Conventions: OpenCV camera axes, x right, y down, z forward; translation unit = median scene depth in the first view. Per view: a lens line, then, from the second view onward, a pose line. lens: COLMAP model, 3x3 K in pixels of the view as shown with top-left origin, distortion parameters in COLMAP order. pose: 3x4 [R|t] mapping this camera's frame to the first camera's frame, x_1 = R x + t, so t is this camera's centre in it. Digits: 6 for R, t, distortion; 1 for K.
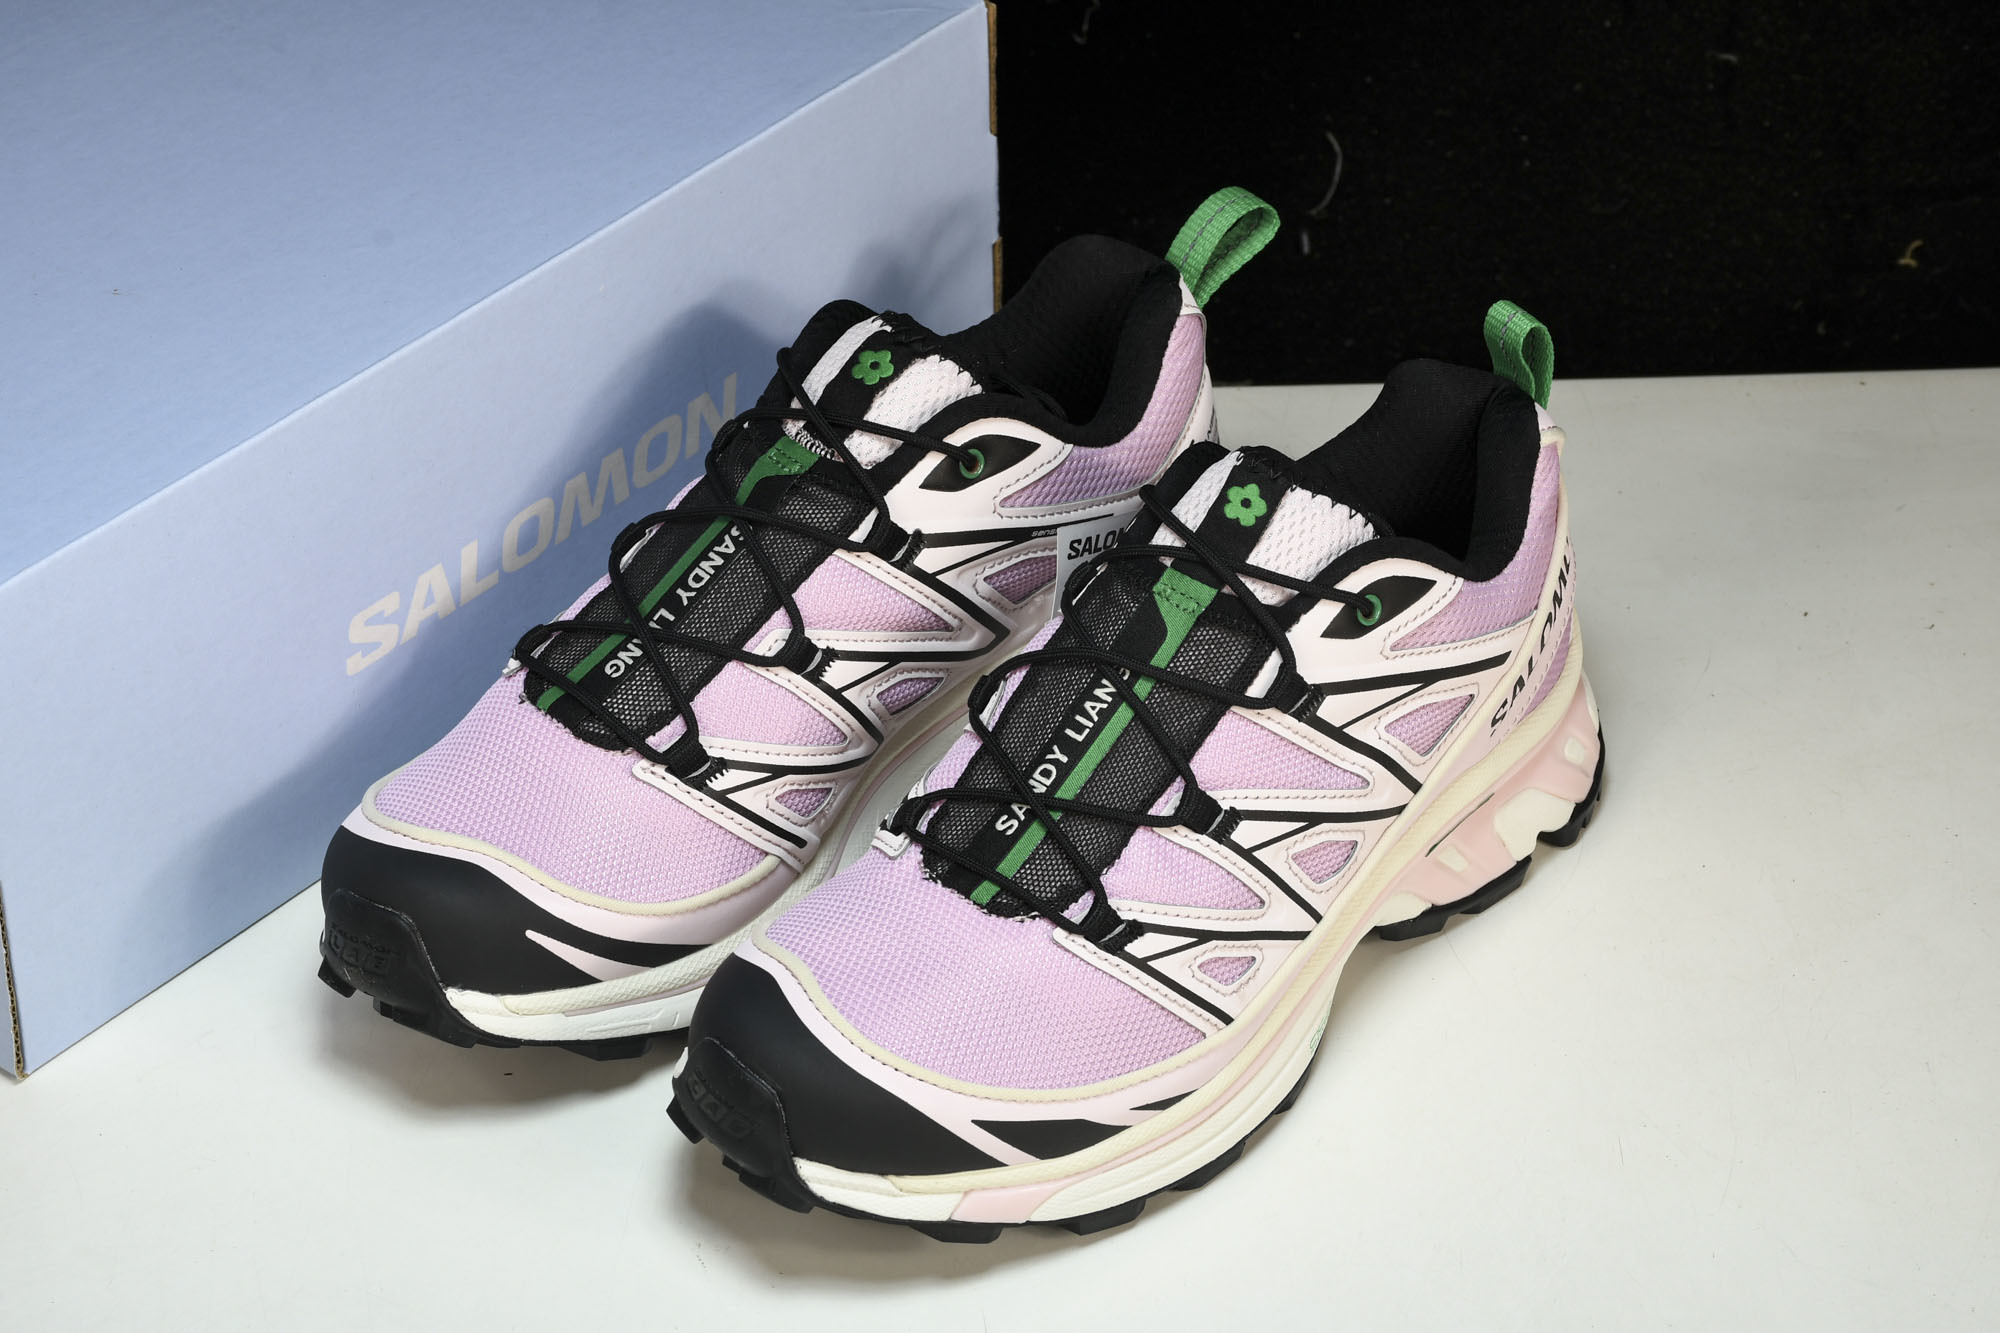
lens RADIAL K [[5299.7, 0, 1000.0], [0, 5299.7, 666.5], [0, 0, 1]] dist [0.571462, 0.208007]
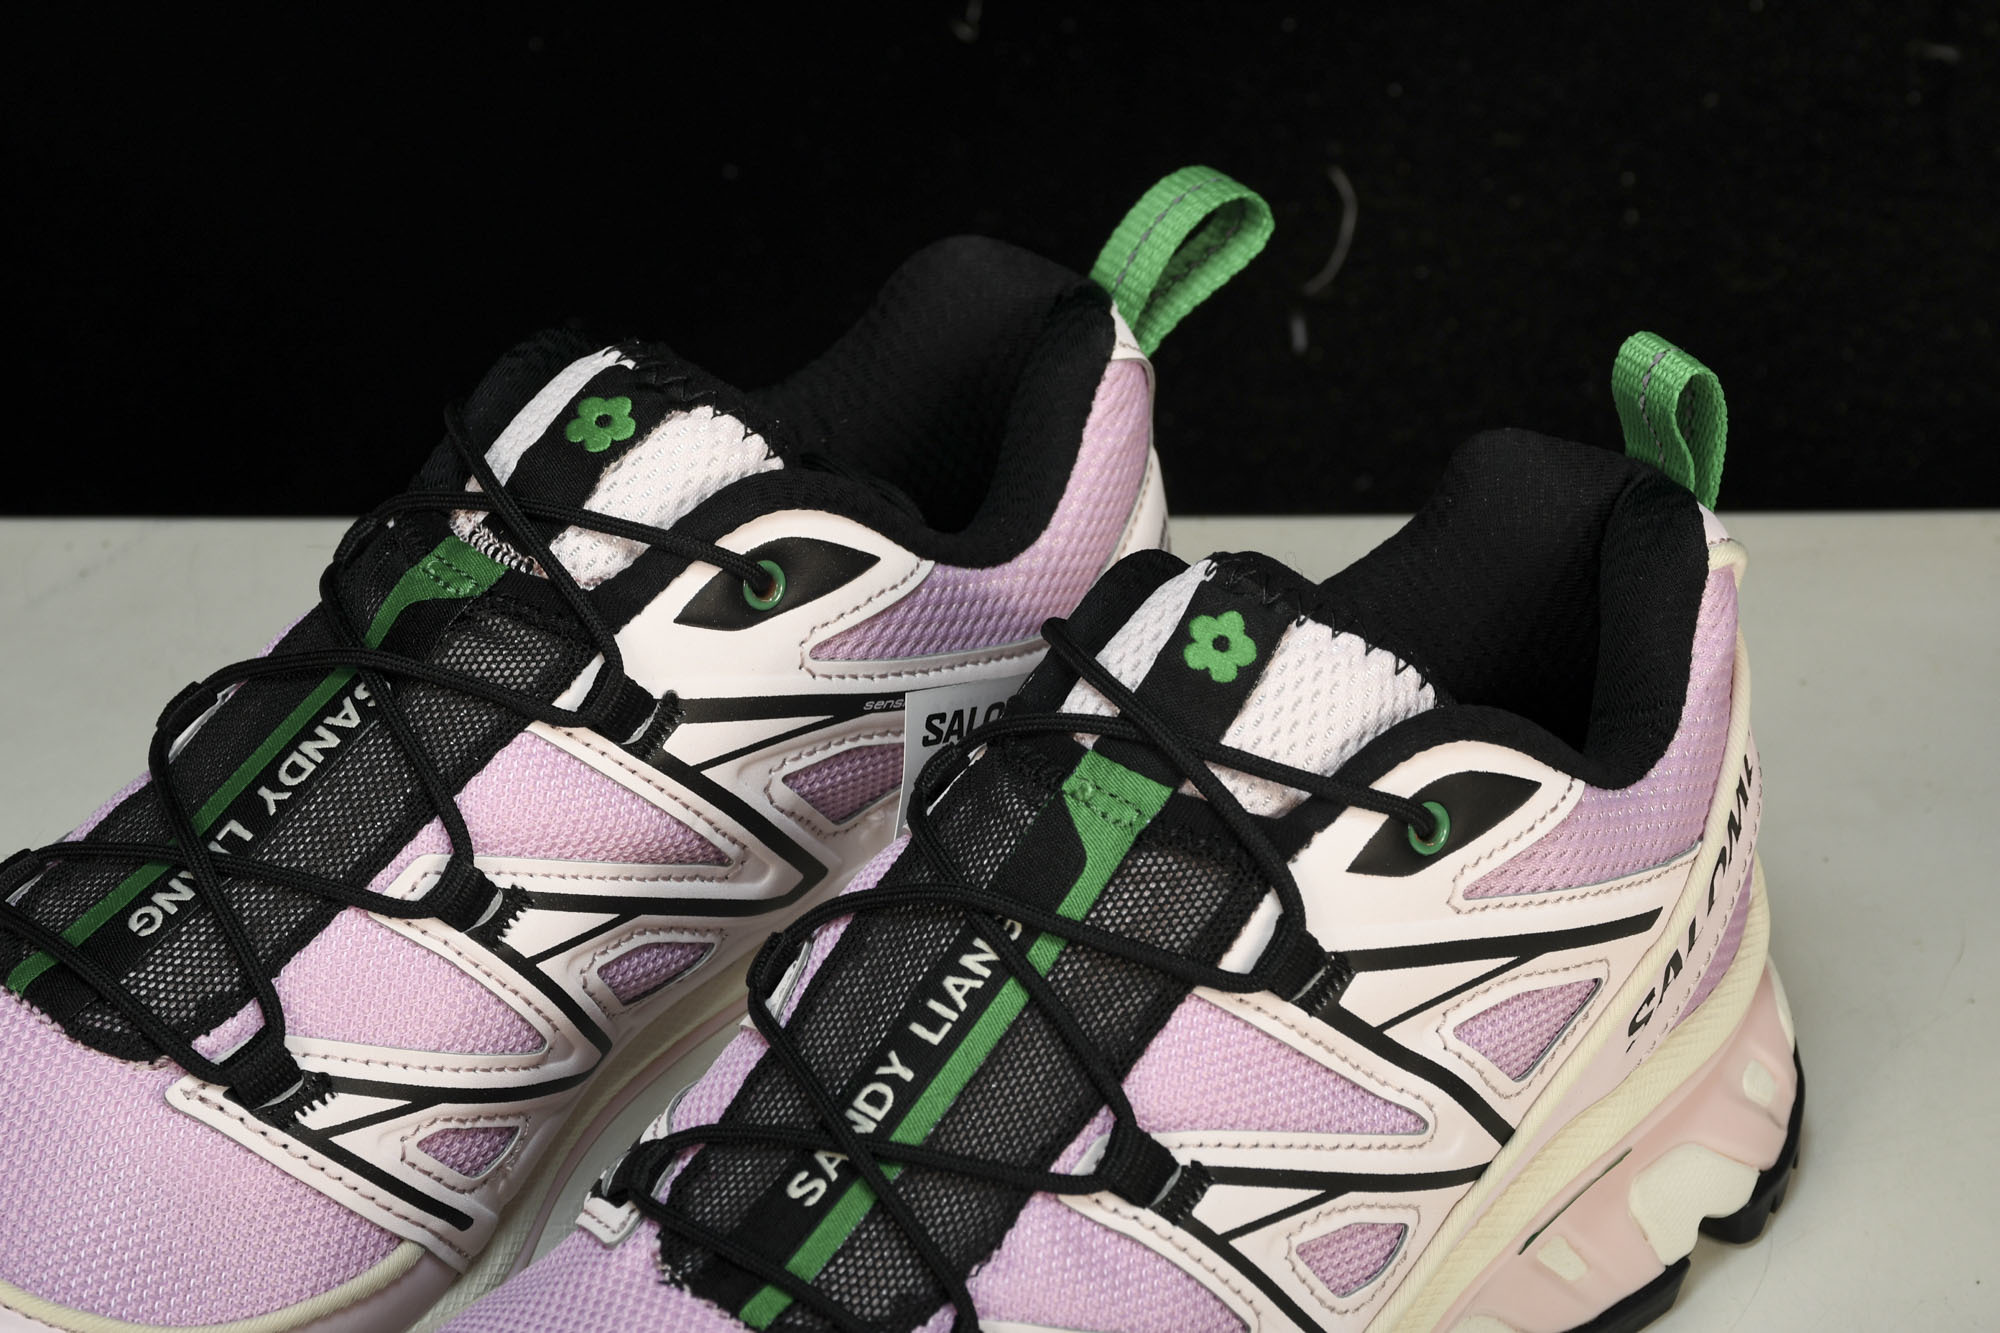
lens RADIAL K [[6030.5, 0, 1000.0], [0, 6030.5, 666.5], [0, 0, 1]] dist [0.648809, 4.036246]
pose [[0.999810, 0.011362, 0.015831, 0.011188], [-0.010350, 0.997985, -0.062603, 0.014122], [-0.016510, 0.062427, 0.997913, 0.332548]]
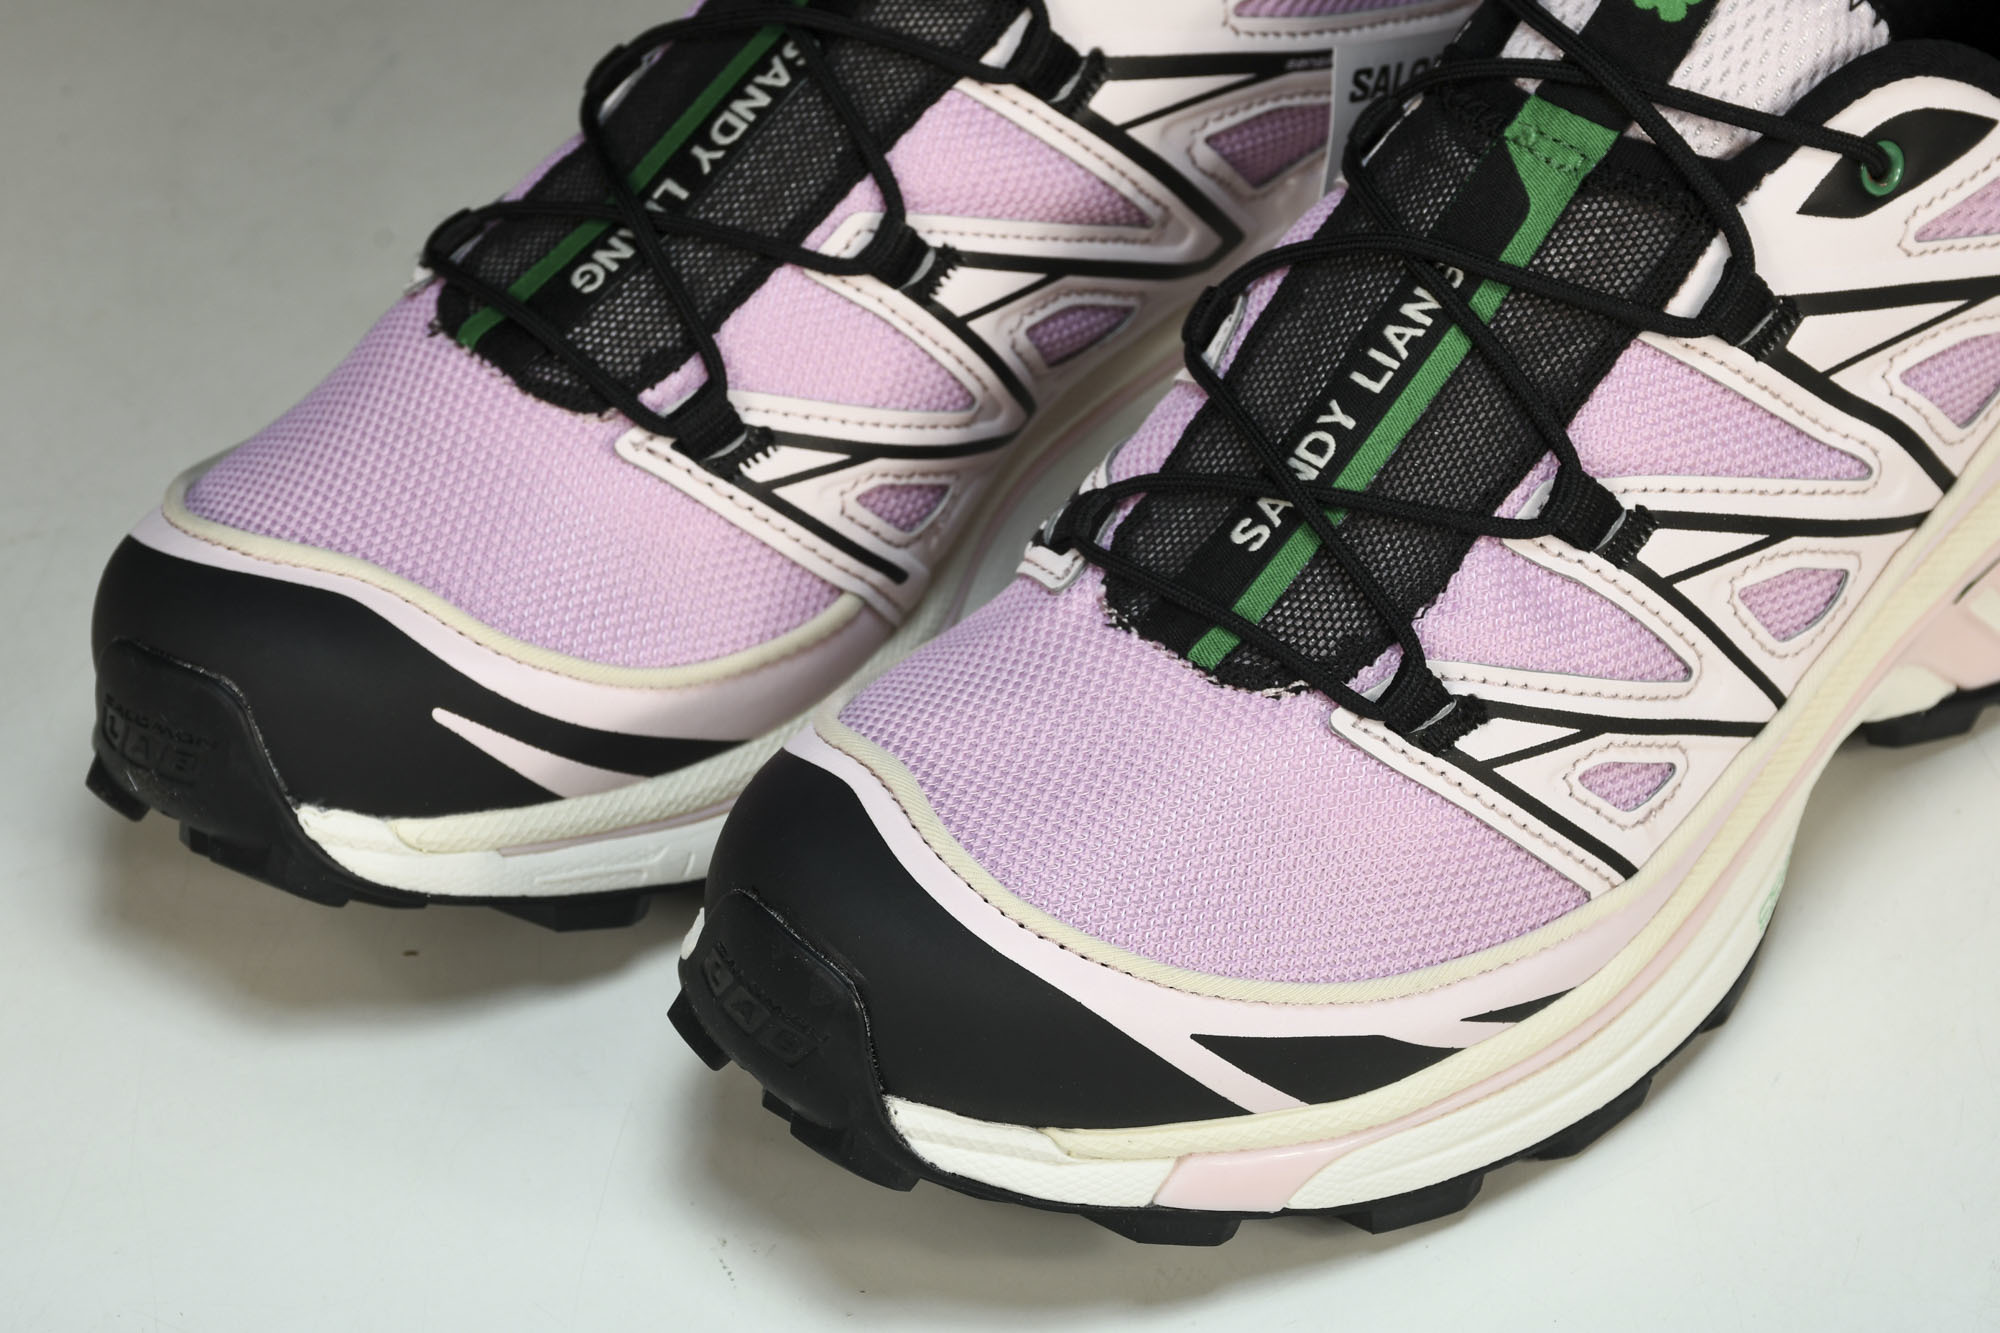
lens RADIAL K [[6030.5, 0, 1000.0], [0, 6030.5, 666.5], [0, 0, 1]] dist [0.648809, 4.036246]
pose [[0.999788, 0.006827, -0.019420, -0.013173], [-0.006437, 0.999778, 0.020086, 0.030979], [0.019553, -0.019957, 0.999610, 0.330528]]
